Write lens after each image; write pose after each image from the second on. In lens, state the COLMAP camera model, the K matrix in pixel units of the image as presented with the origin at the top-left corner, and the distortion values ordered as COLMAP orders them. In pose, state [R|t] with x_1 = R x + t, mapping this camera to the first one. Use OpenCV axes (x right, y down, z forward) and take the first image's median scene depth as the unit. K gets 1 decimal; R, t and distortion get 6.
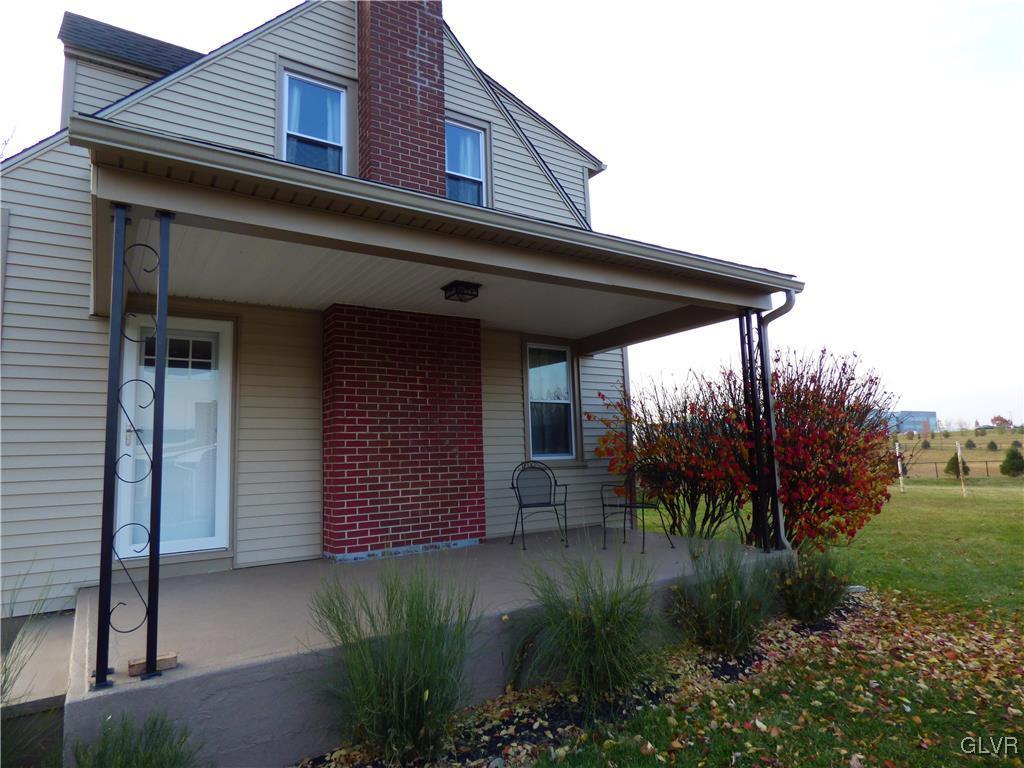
lens RADIAL K [[622.1, 0, 517.2], [0, 622.1, 386.7], [0, 0, 1]] dist [-0.007110, -0.002900]
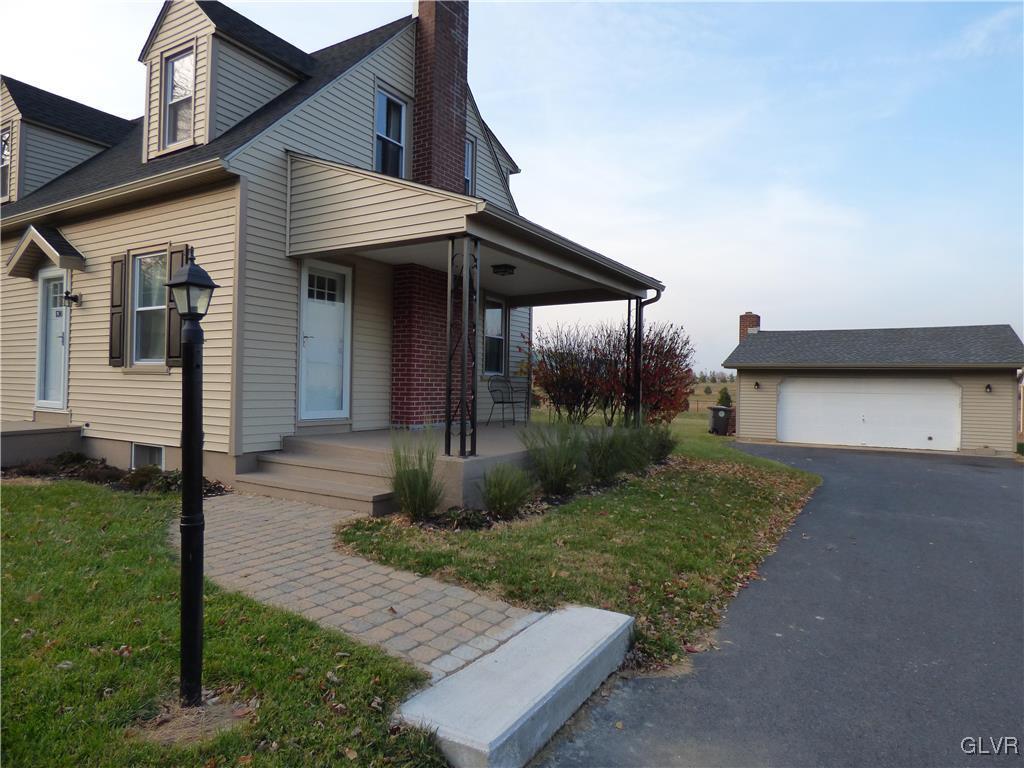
lens RADIAL K [[622.1, 0, 517.2], [0, 622.1, 386.7], [0, 0, 1]] dist [-0.007110, -0.002900]
pose [[0.903616, 0.049231, 0.425504, -0.698280], [-0.096442, 0.991250, 0.090120, 0.003777], [-0.417345, -0.122470, 0.900458, -0.509621]]
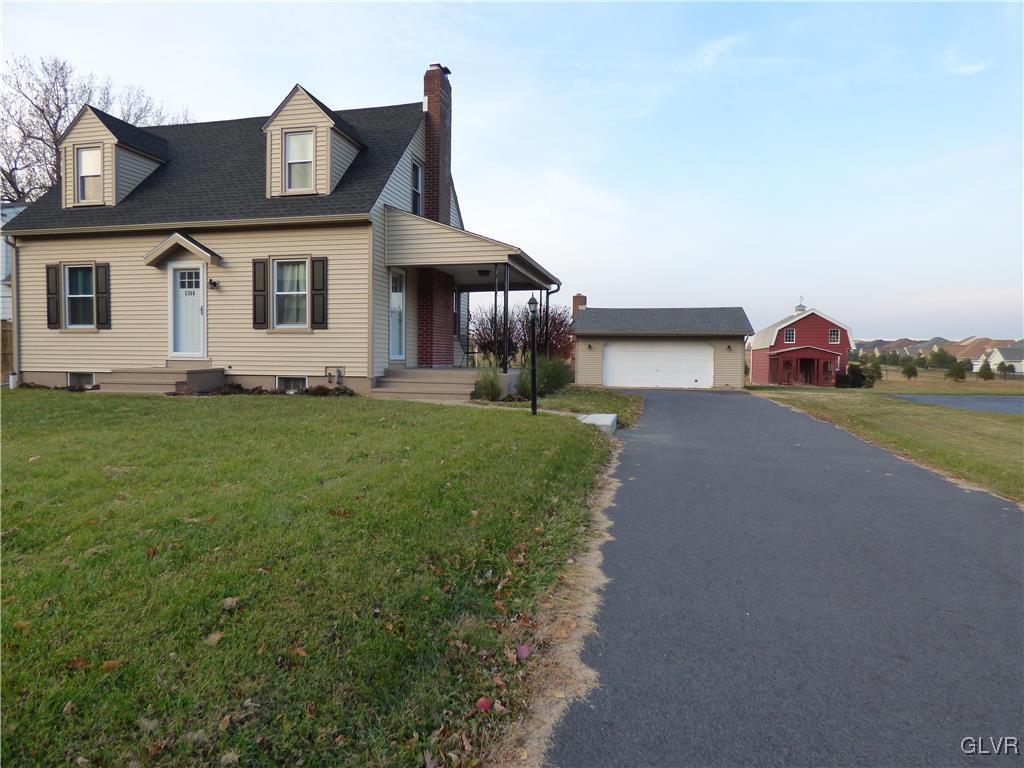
lens RADIAL K [[622.1, 0, 517.2], [0, 622.1, 386.7], [0, 0, 1]] dist [-0.007110, -0.002900]
pose [[0.726572, 0.009598, 0.687023, -1.786143], [-0.111444, 0.988308, 0.104052, 0.042641], [-0.677992, -0.152166, 0.719147, -1.126372]]
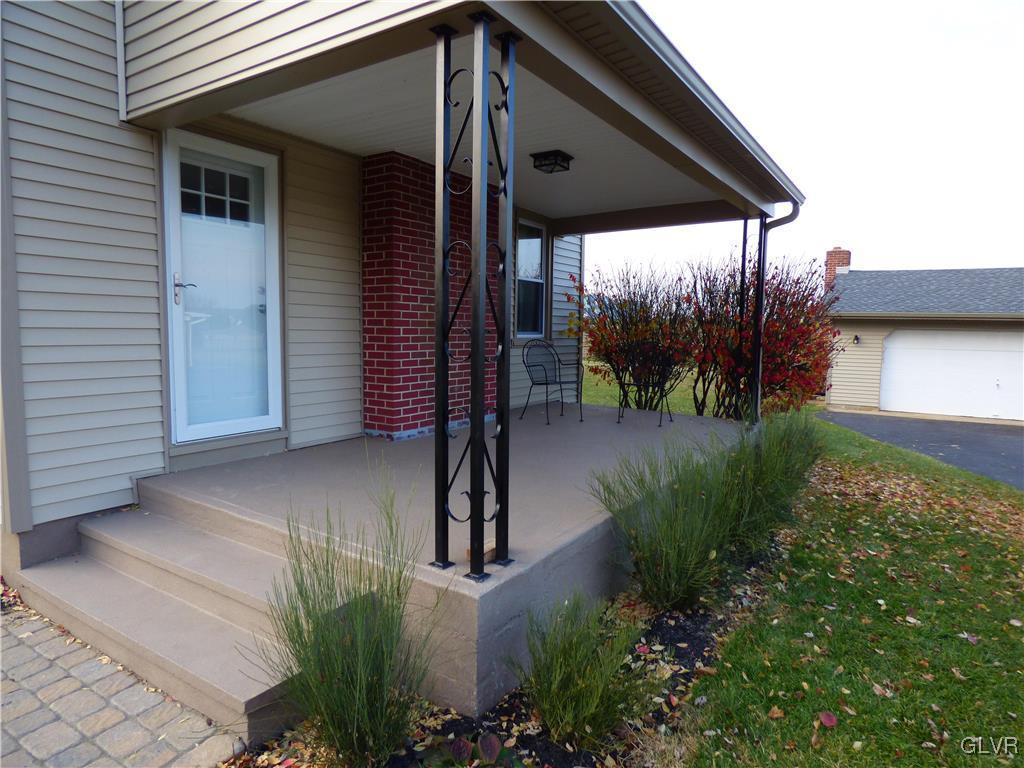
lens RADIAL K [[622.1, 0, 517.2], [0, 622.1, 386.7], [0, 0, 1]] dist [-0.007110, -0.002900]
pose [[0.921247, 0.010739, 0.388831, -0.469310], [-0.089200, 0.978813, 0.184305, 0.011943], [-0.378613, -0.204474, 0.902686, 0.091586]]
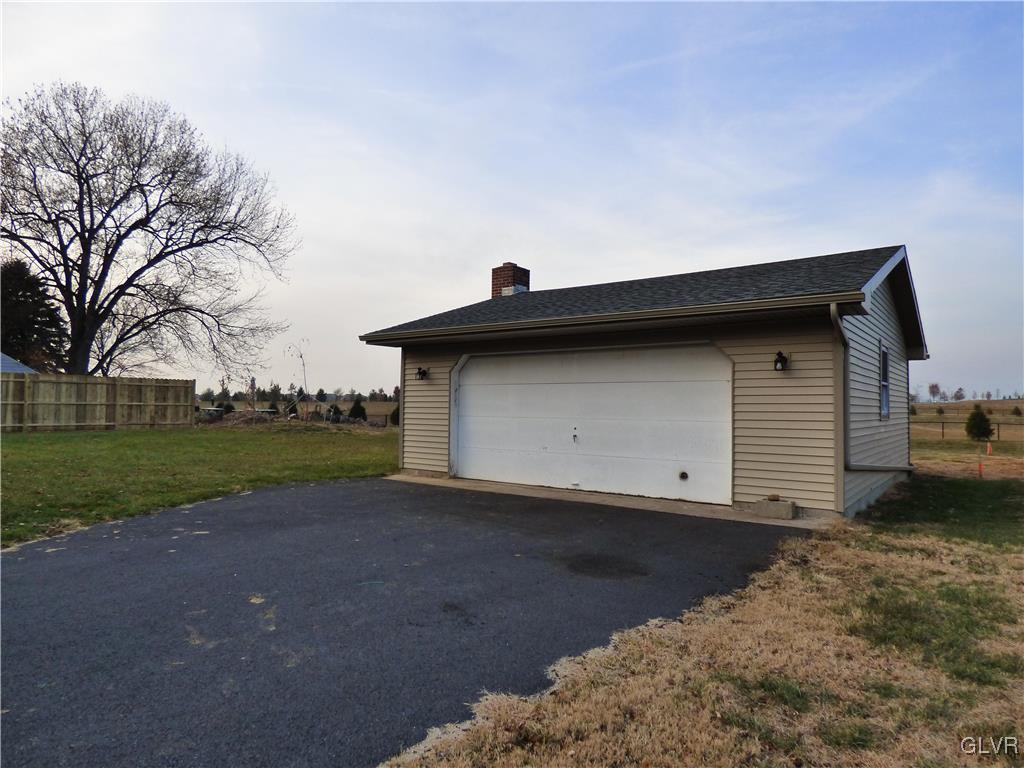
lens RADIAL K [[622.1, 0, 517.2], [0, 622.1, 386.7], [0, 0, 1]] dist [-0.007110, -0.002900]
pose [[0.947772, 0.052234, 0.314643, 1.642588], [-0.077245, 0.994722, 0.067543, 0.065766], [-0.309454, -0.088320, 0.946804, 0.146581]]
